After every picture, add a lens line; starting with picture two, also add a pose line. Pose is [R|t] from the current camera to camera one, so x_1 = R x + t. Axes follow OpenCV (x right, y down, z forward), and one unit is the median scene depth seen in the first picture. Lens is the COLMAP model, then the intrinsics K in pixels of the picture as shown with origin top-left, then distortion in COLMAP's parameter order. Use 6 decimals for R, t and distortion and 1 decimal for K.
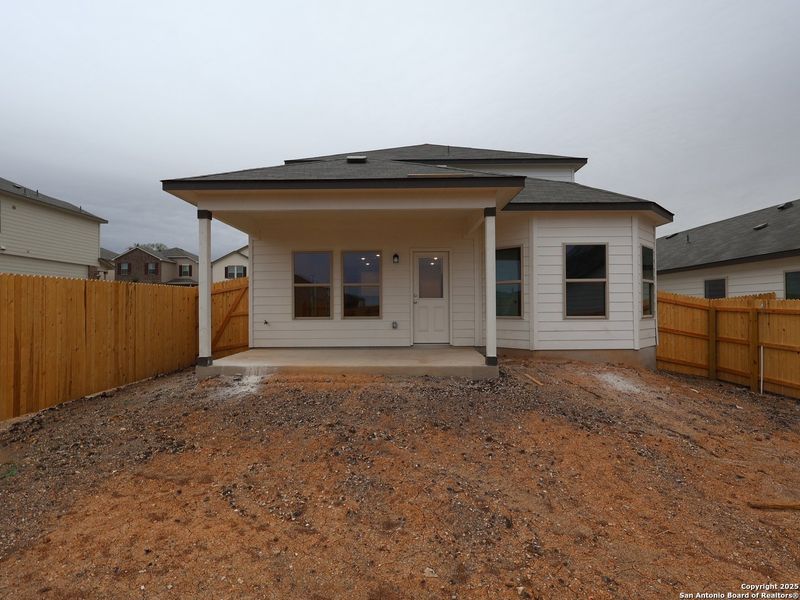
lens RADIAL K [[417.9, 0, 401.5], [0, 417.9, 303.5], [0, 0, 1]] dist [-0.002540, 0.003014]
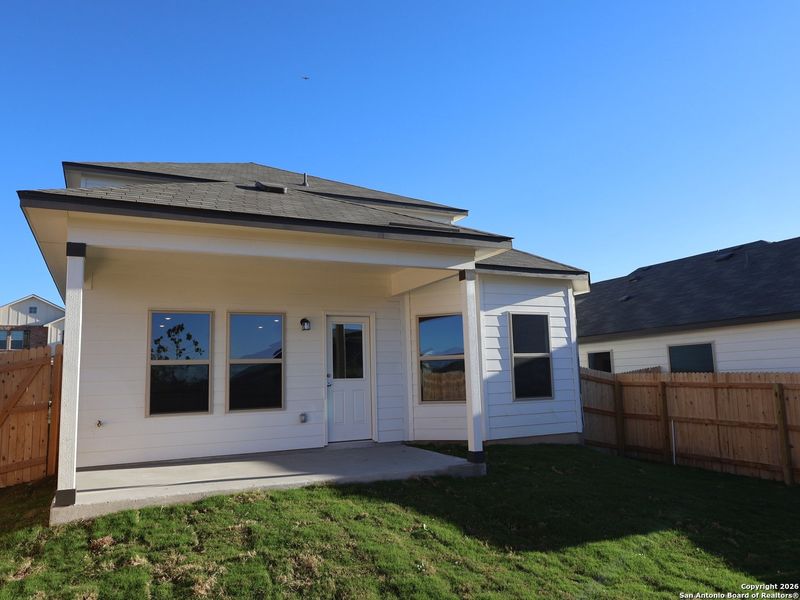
lens RADIAL K [[578.9, 0, 401.5], [0, 578.9, 301.2], [0, 0, 1]] dist [-0.044492, -0.001359]
pose [[0.891947, 0.040655, 0.450308, -0.317545], [0.020001, 0.991426, -0.129126, -0.015040], [-0.451697, 0.124180, 0.883487, 0.038397]]
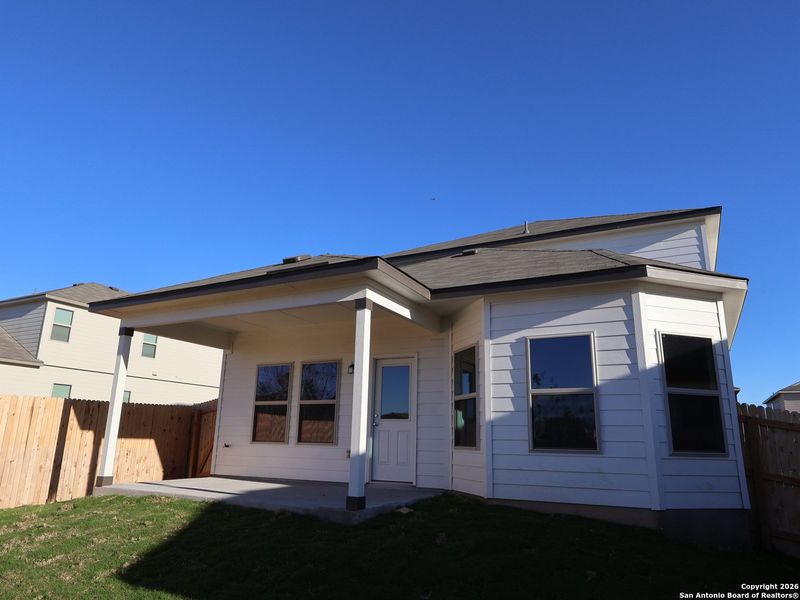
lens RADIAL K [[535.8, 0, 407.3], [0, 535.8, 307.3], [0, 0, 1]] dist [-0.018828, 0.010218]
pose [[0.890749, -0.087463, -0.446000, 0.551152], [-0.020227, 0.972707, -0.231152, 0.013939], [0.454045, 0.214919, 0.864669, 0.128157]]
